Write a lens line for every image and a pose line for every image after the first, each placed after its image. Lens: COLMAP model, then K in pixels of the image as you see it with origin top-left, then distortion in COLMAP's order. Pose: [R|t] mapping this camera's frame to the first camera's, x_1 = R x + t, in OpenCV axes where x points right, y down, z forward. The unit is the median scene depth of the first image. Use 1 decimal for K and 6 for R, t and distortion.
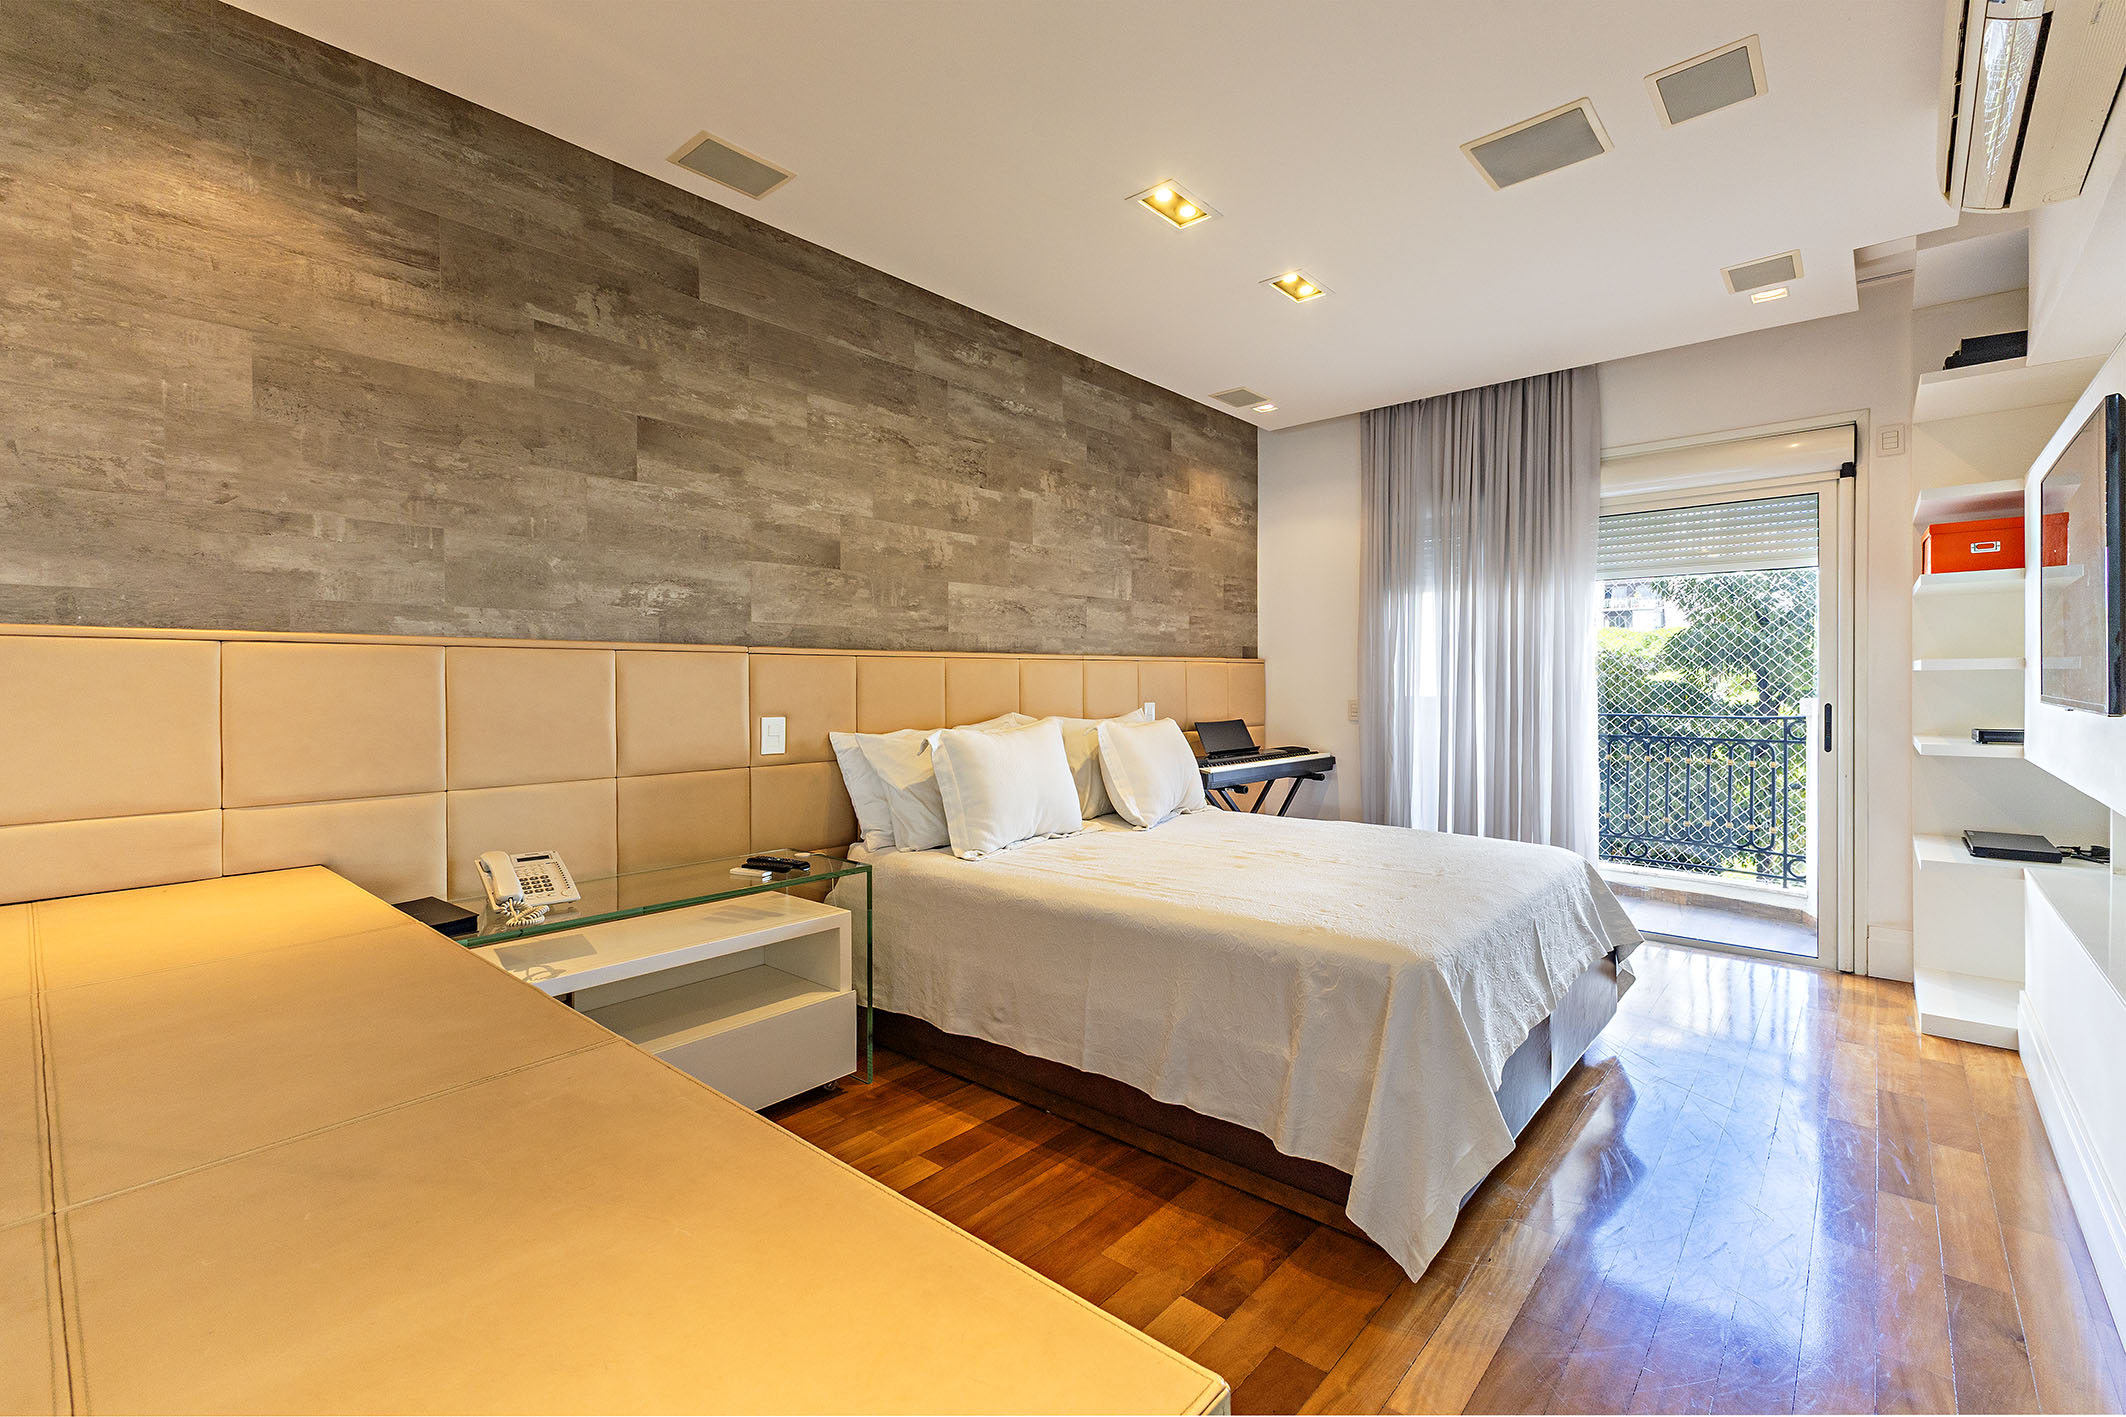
lens RADIAL K [[923.4, 0, 1060.2], [0, 923.4, 693.7], [0, 0, 1]] dist [0.001865, 0.000038]
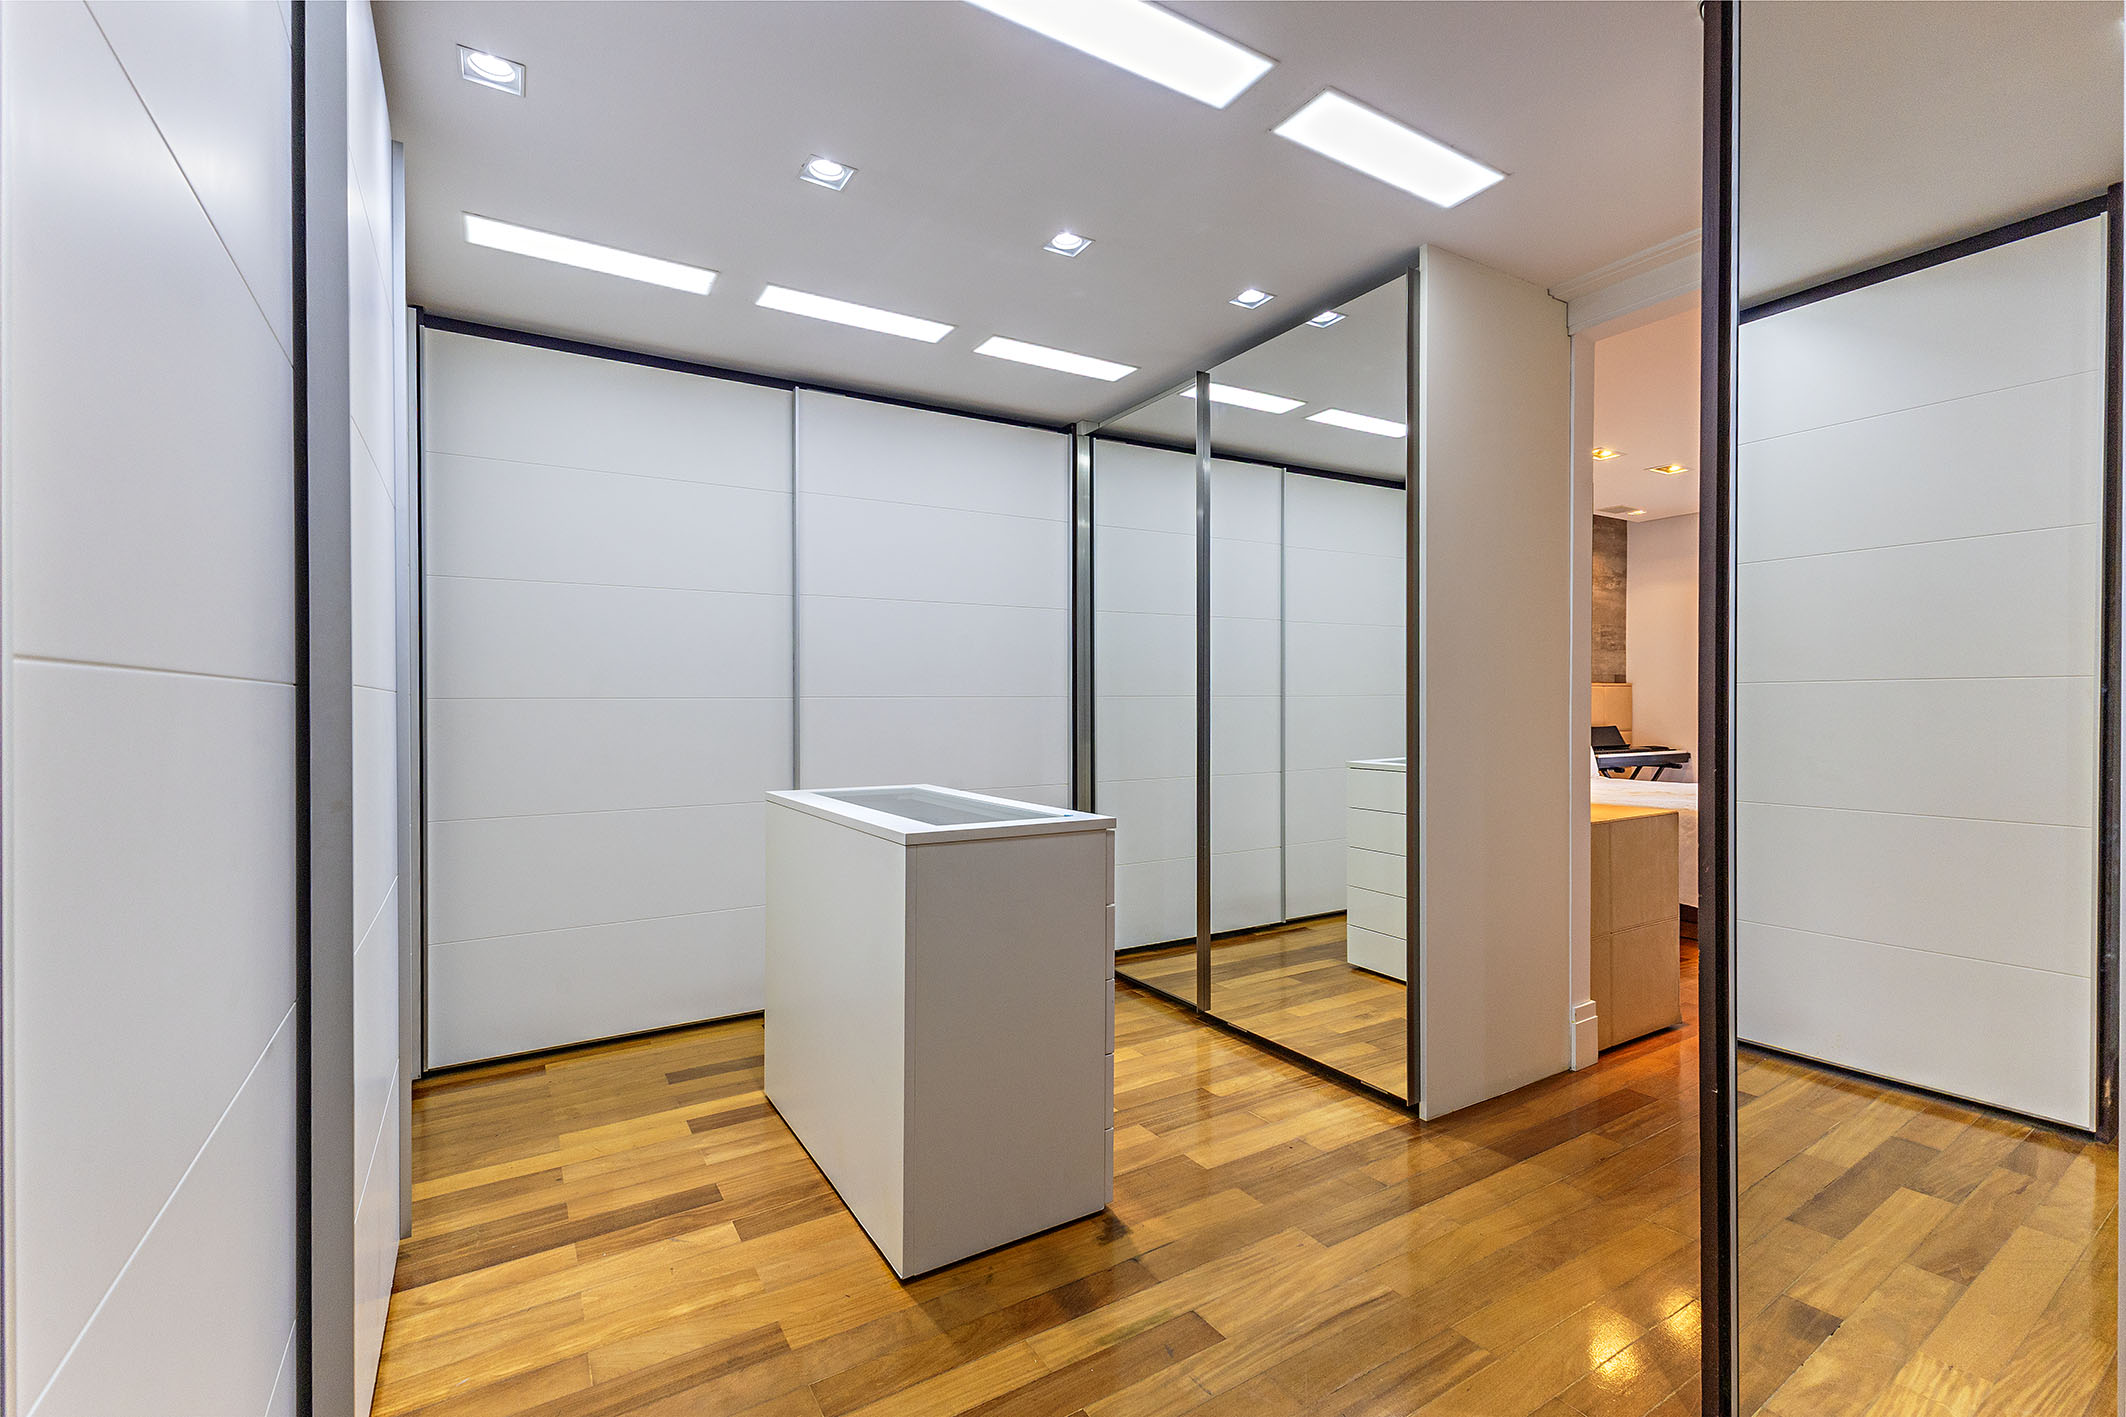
lens RADIAL K [[923.4, 0, 1060.4], [0, 923.4, 711.5], [0, 0, 1]] dist [0.001865, 0.000038]
pose [[0.954711, 0.004758, -0.297496, -0.196909], [-0.004636, 0.999989, 0.001118, 0.008235], [0.297498, 0.000311, 0.954722, -0.619481]]
